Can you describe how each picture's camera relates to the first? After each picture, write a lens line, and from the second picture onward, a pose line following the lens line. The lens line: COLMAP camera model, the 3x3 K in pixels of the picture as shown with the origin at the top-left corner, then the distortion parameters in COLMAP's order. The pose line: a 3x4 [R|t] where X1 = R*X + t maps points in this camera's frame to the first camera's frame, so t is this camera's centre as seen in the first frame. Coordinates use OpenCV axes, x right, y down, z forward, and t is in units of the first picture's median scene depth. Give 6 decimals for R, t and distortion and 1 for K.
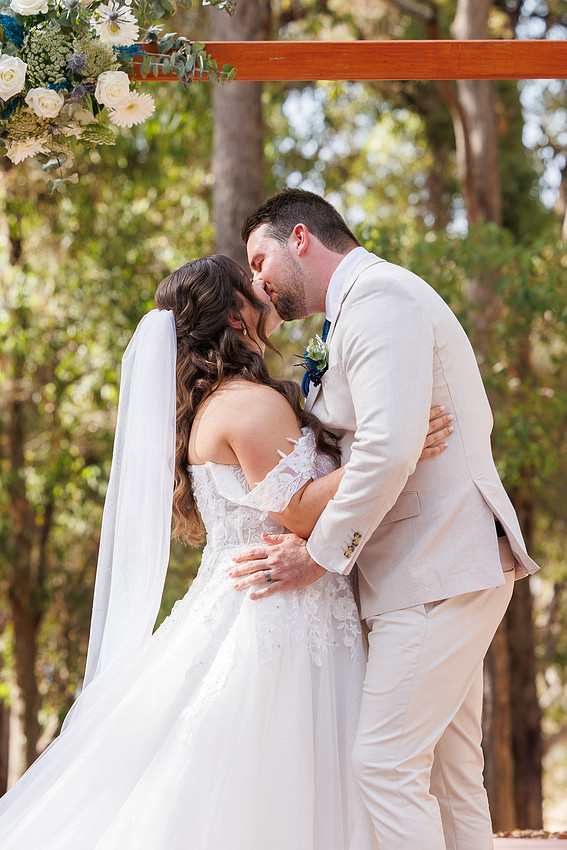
lens RADIAL K [[4242.2, 0, 286.1], [0, 4242.2, 425.1], [0, 0, 1]] dist [-0.089358, 0.000000]
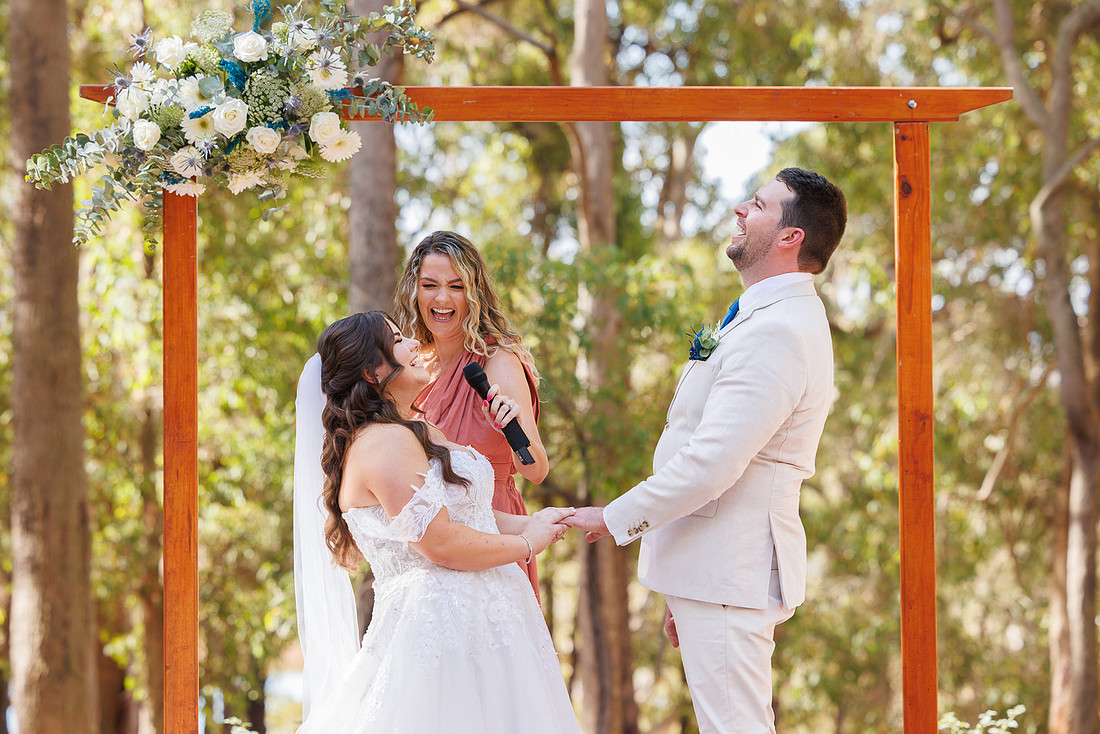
lens RADIAL K [[4123.8, 0, 485.2], [0, 4123.8, 352.7], [0, 0, 1]] dist [-0.055512, 0.000000]
pose [[0.999600, 0.005910, 0.027673, -0.027767], [-0.005358, 0.999786, -0.019979, 0.001323], [-0.027786, 0.019822, 0.999417, -0.084106]]
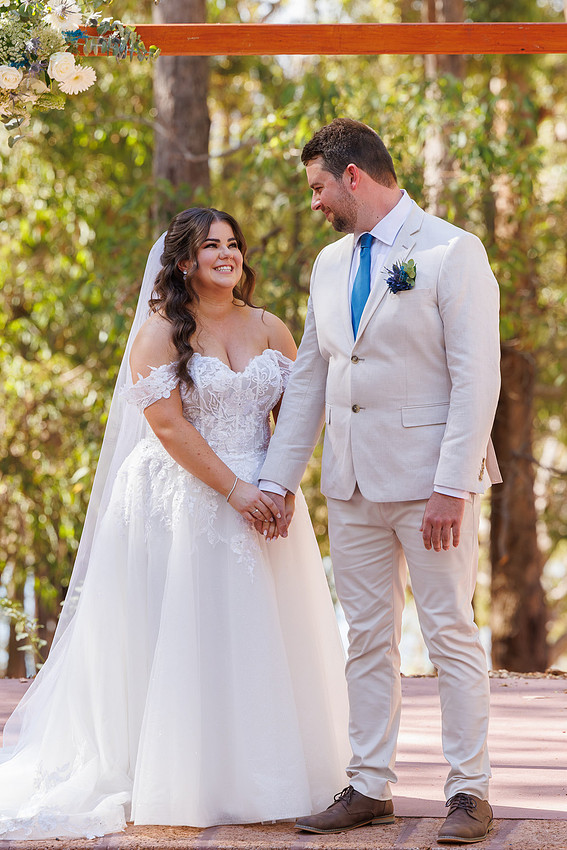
lens RADIAL K [[6026.9, 0, 285.7], [0, 6026.9, 425.7], [0, 0, 1]] dist [0.302873, 0.000000]
pose [[1.000000, 0.000065, 0.000890, 0.023343], [-0.000095, 0.999428, 0.033813, -0.032741], [-0.000887, -0.033814, 0.999428, -0.773122]]
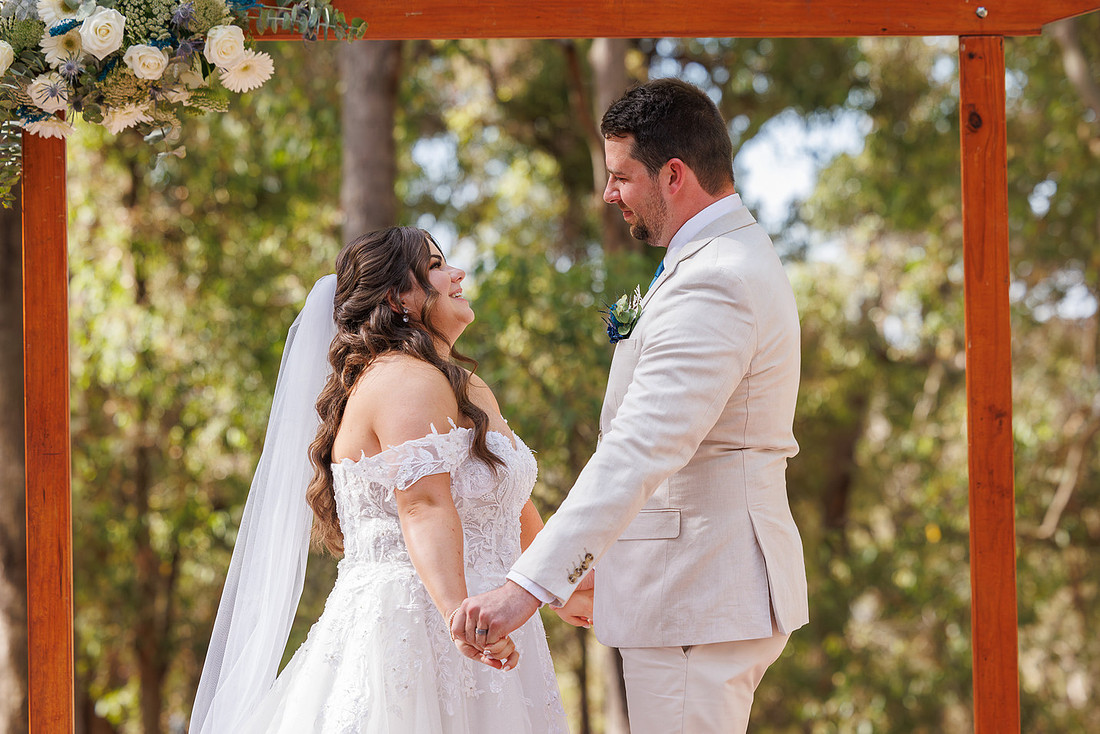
lens RADIAL K [[4161.7, 0, 549.7], [0, 4161.7, 367.4], [0, 0, 1]] dist [-0.147820, 0.000000]
pose [[0.999485, -0.002471, 0.032006, -0.001845], [0.003360, 0.999609, -0.027743, 0.009833], [-0.031925, 0.027836, 0.999103, 0.149143]]
